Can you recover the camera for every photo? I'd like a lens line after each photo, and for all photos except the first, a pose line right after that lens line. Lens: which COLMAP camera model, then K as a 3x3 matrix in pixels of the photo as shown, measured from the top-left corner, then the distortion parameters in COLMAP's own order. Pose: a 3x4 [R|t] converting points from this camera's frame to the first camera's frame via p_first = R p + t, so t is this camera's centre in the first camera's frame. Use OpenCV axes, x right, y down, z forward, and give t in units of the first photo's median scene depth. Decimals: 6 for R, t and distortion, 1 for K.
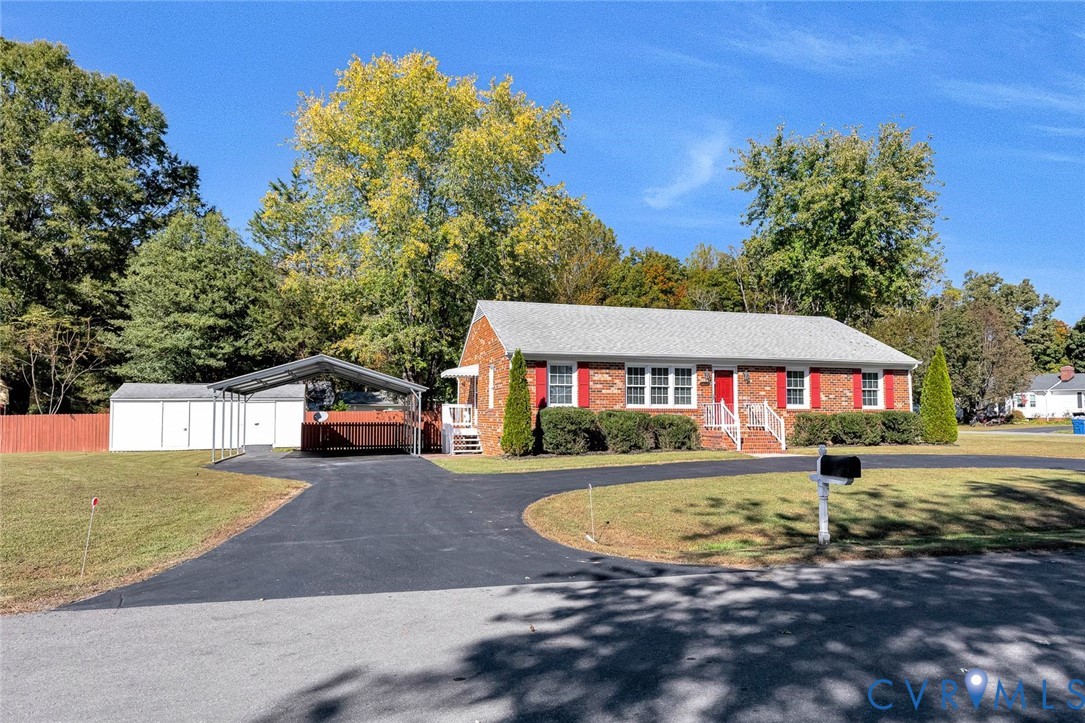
lens RADIAL K [[635.3, 0, 543.1], [0, 635.3, 386.0], [0, 0, 1]] dist [-0.003333, -0.000709]
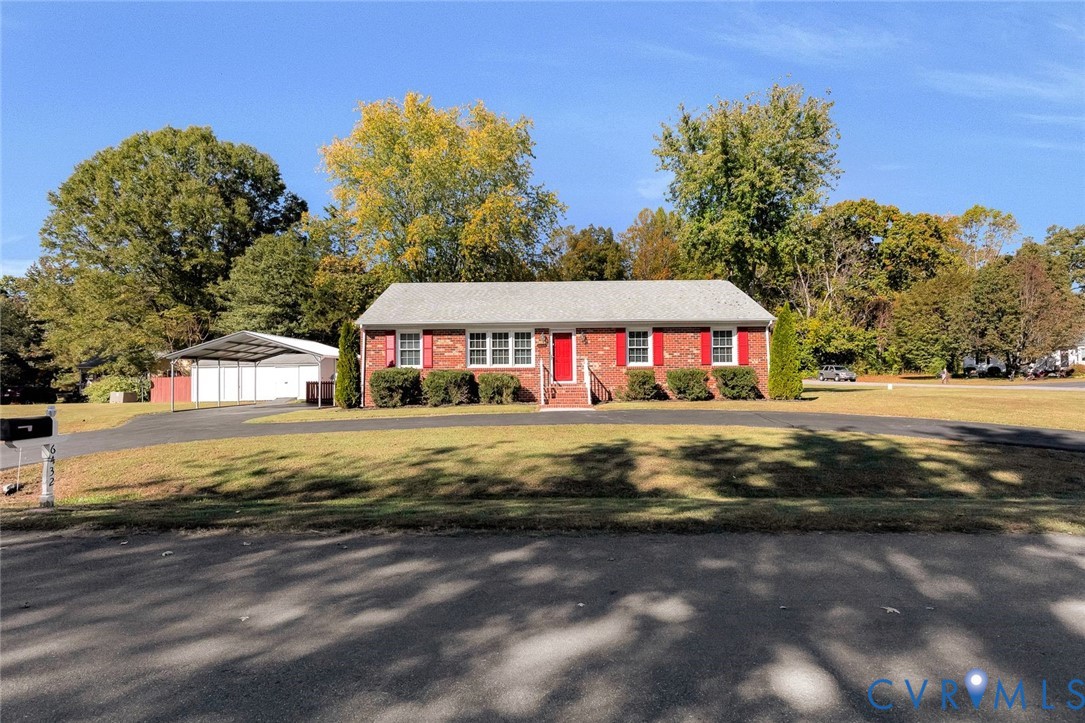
lens RADIAL K [[488.8, 0, 542.5], [0, 488.8, 361.5], [0, 0, 1]] dist [0.002139, -0.000002]
pose [[0.963488, -0.016892, -0.267219, 0.472008], [0.022313, 0.999602, 0.017264, 0.009693], [0.266821, -0.022596, 0.963481, 0.156120]]
